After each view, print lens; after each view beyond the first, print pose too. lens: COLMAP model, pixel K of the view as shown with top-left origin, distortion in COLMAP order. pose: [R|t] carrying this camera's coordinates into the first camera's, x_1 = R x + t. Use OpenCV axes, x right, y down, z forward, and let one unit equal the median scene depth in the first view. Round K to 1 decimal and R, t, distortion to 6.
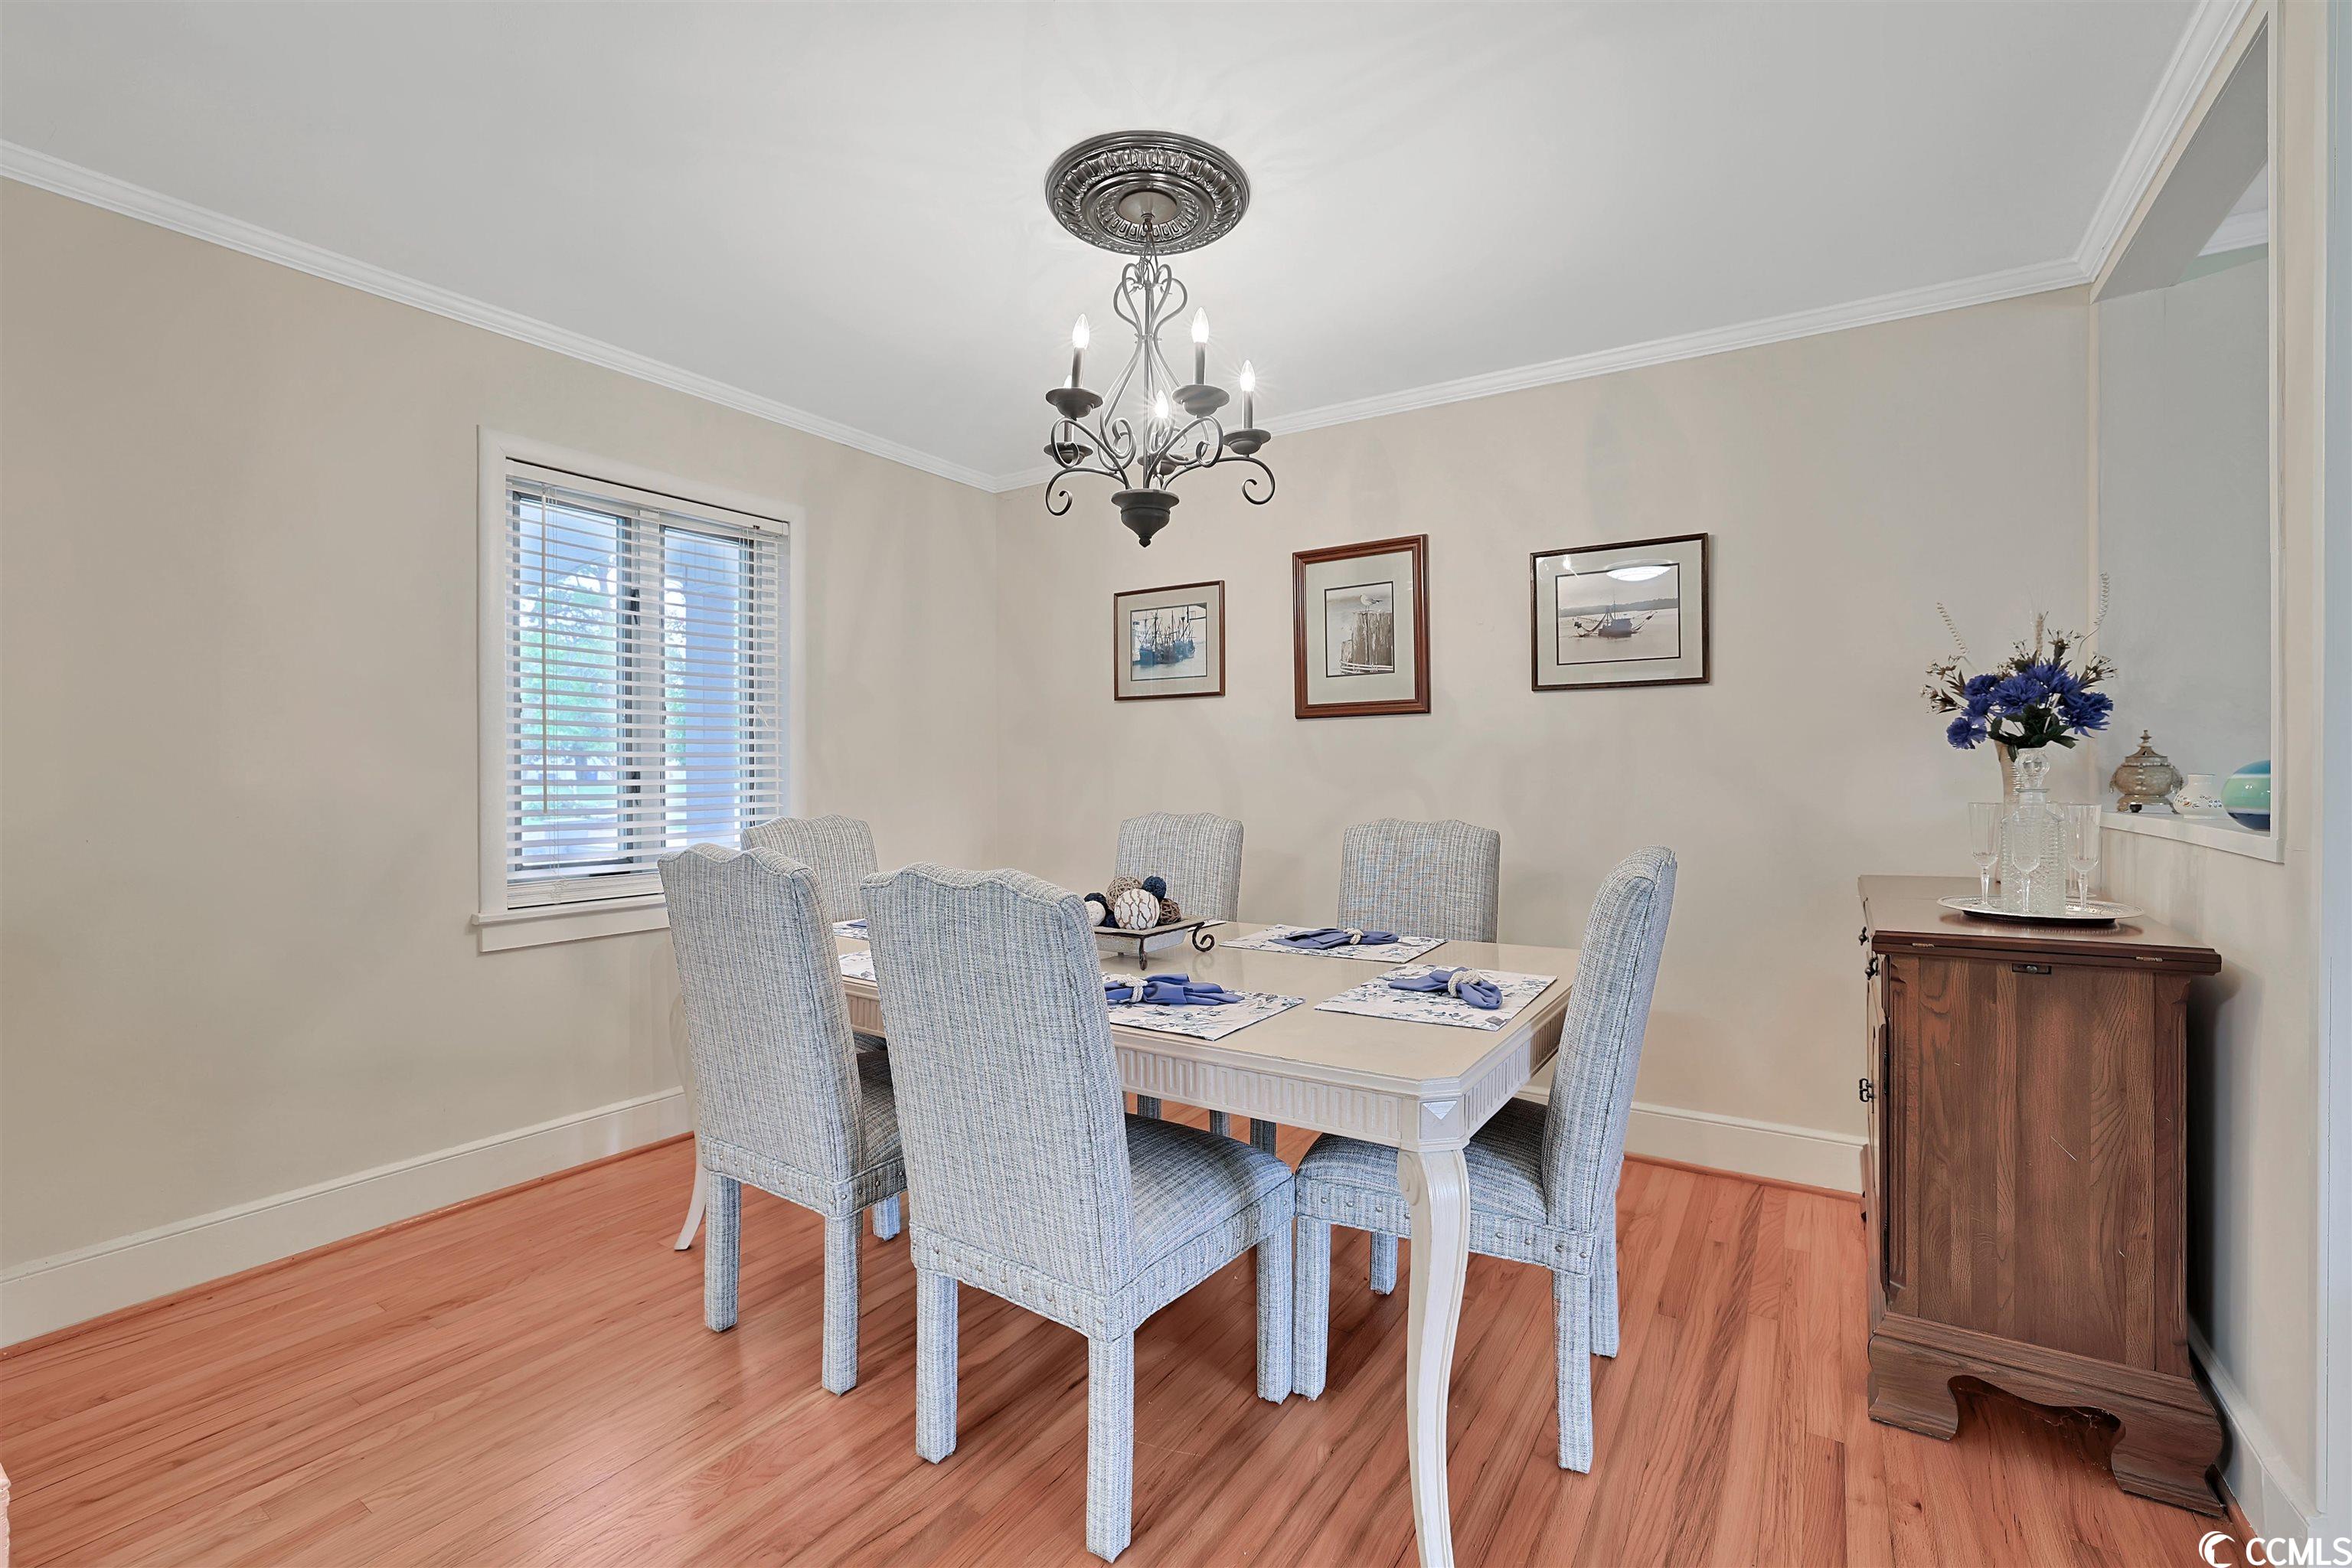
lens RADIAL K [[1017.8, 0, 1173.5], [0, 1017.8, 774.2], [0, 0, 1]] dist [-0.031208, 0.000359]
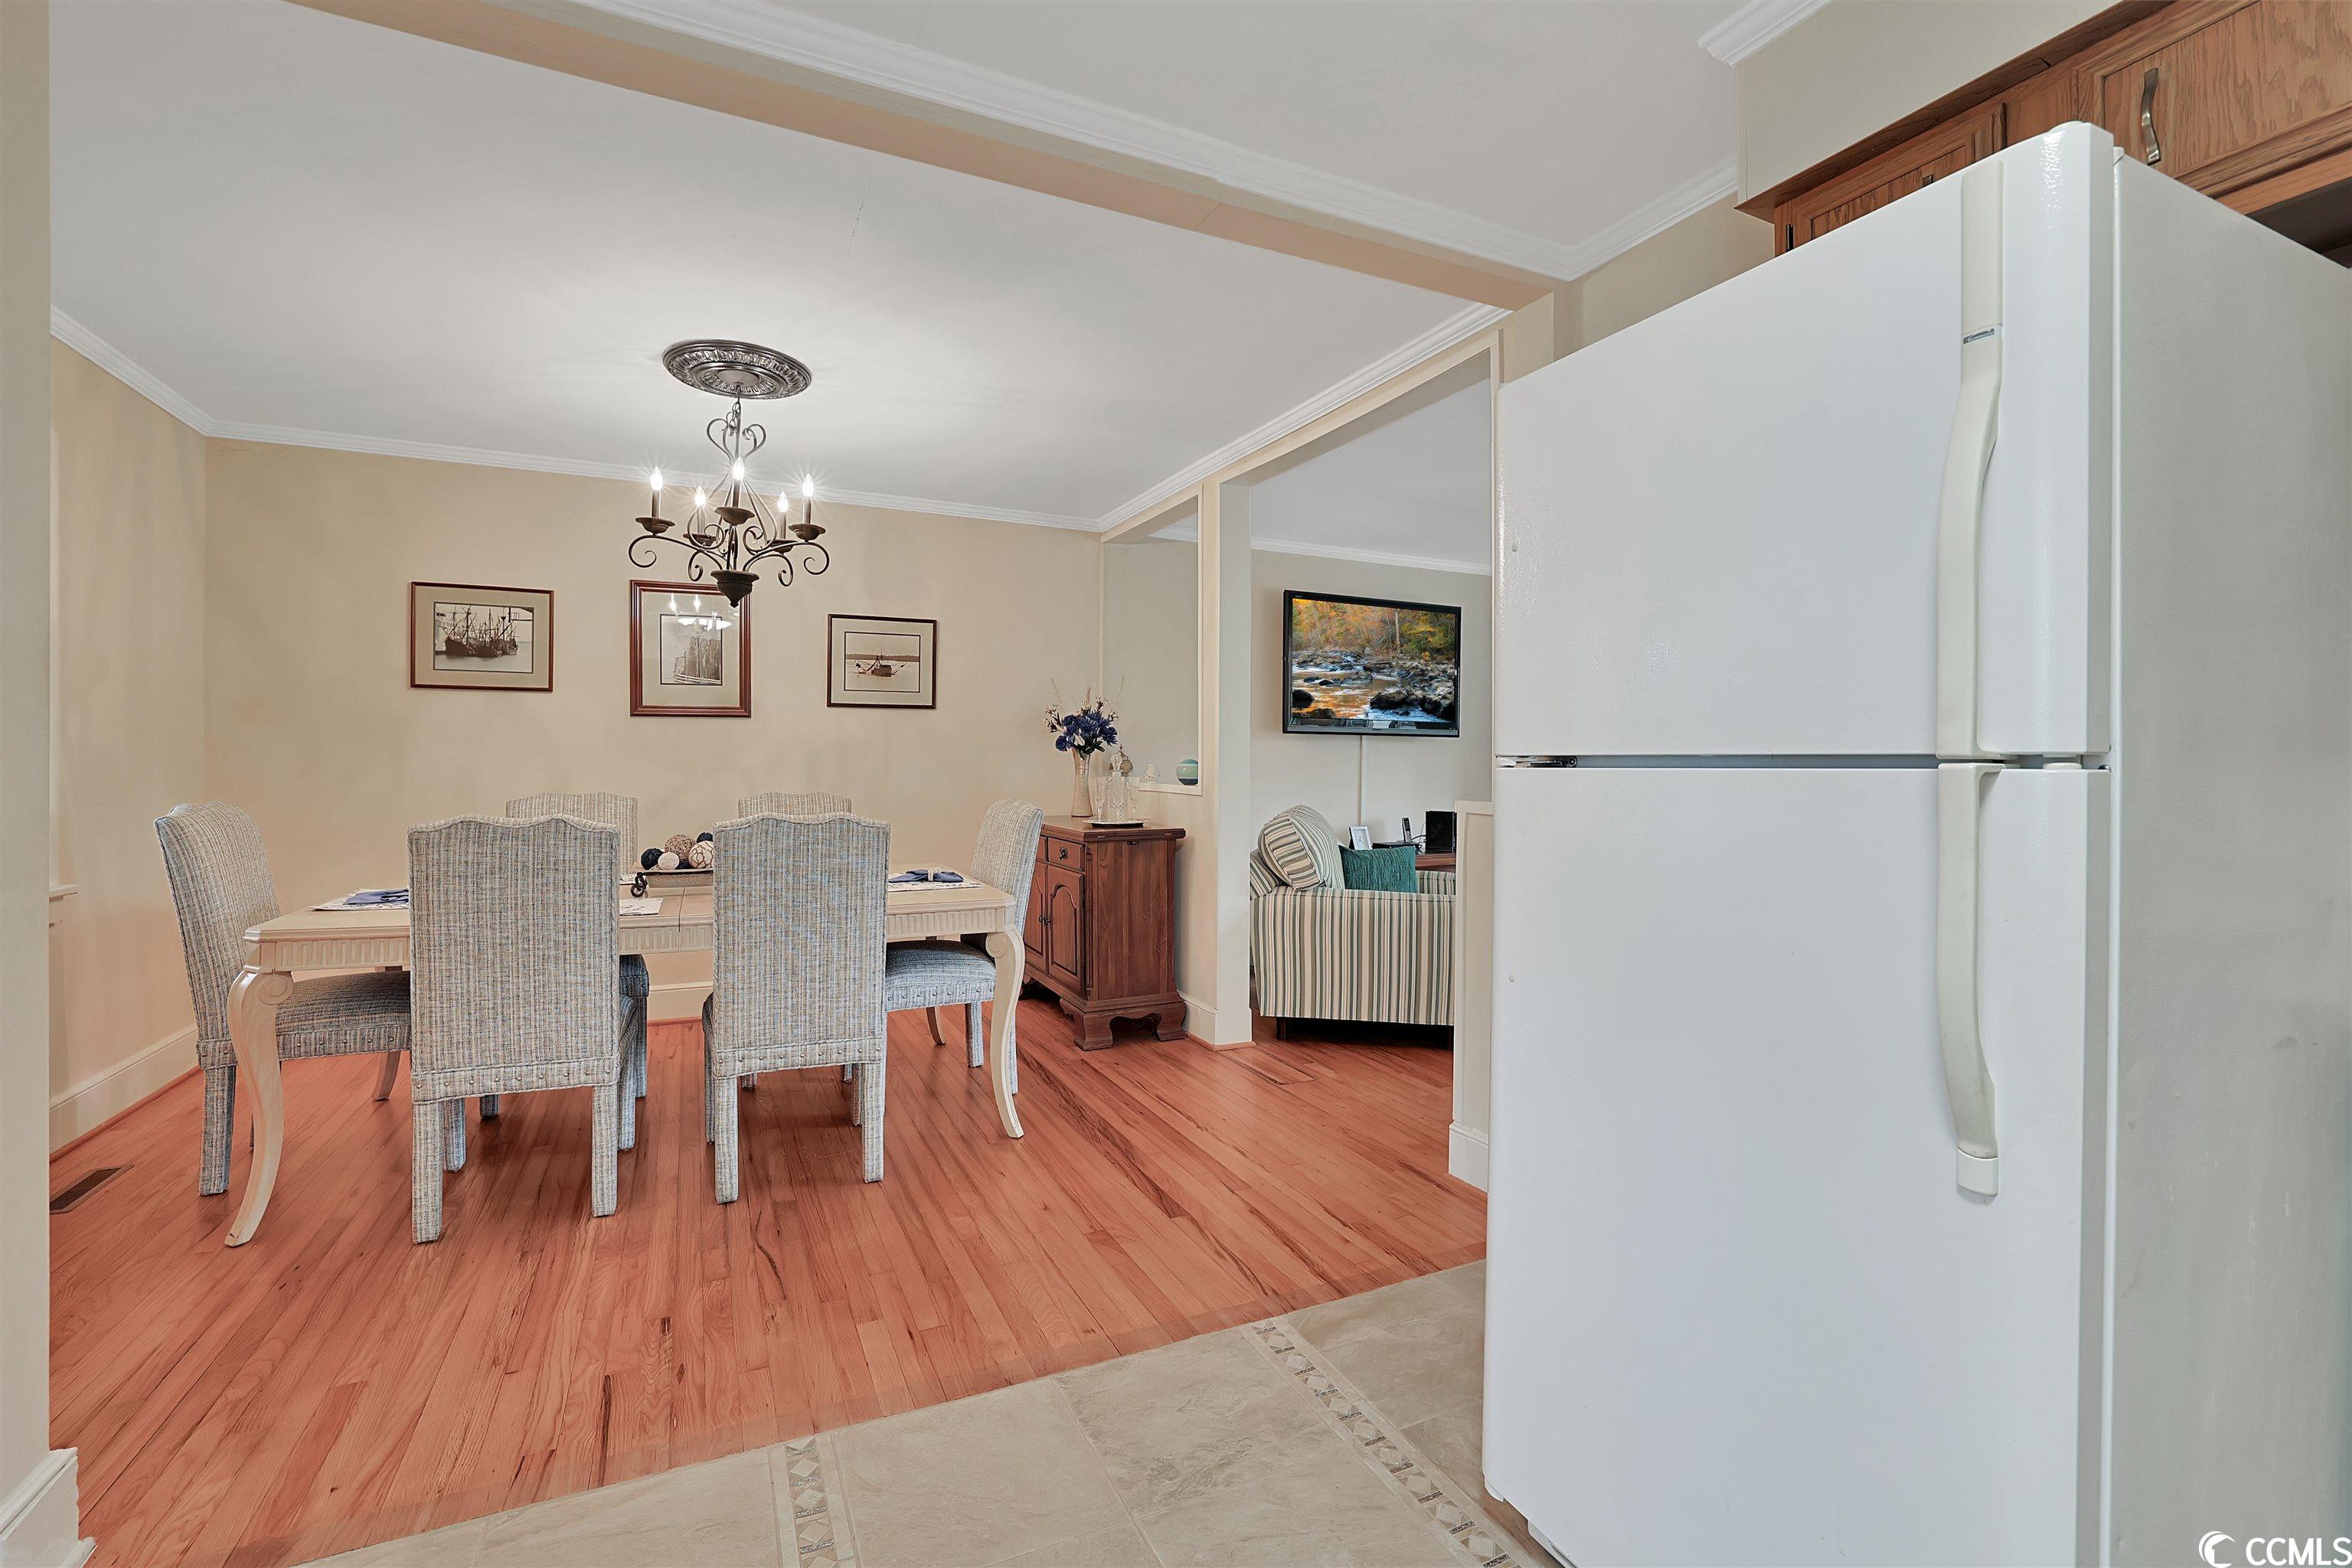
lens RADIAL K [[1050.9, 0, 1174.3], [0, 1050.9, 761.1], [0, 0, 1]] dist [-0.001524, 0.000186]
pose [[0.528285, 0.006891, 0.849039, -0.747179], [-0.003930, 0.999976, -0.005671, 0.004818], [-0.849058, -0.000340, 0.528300, -0.266488]]
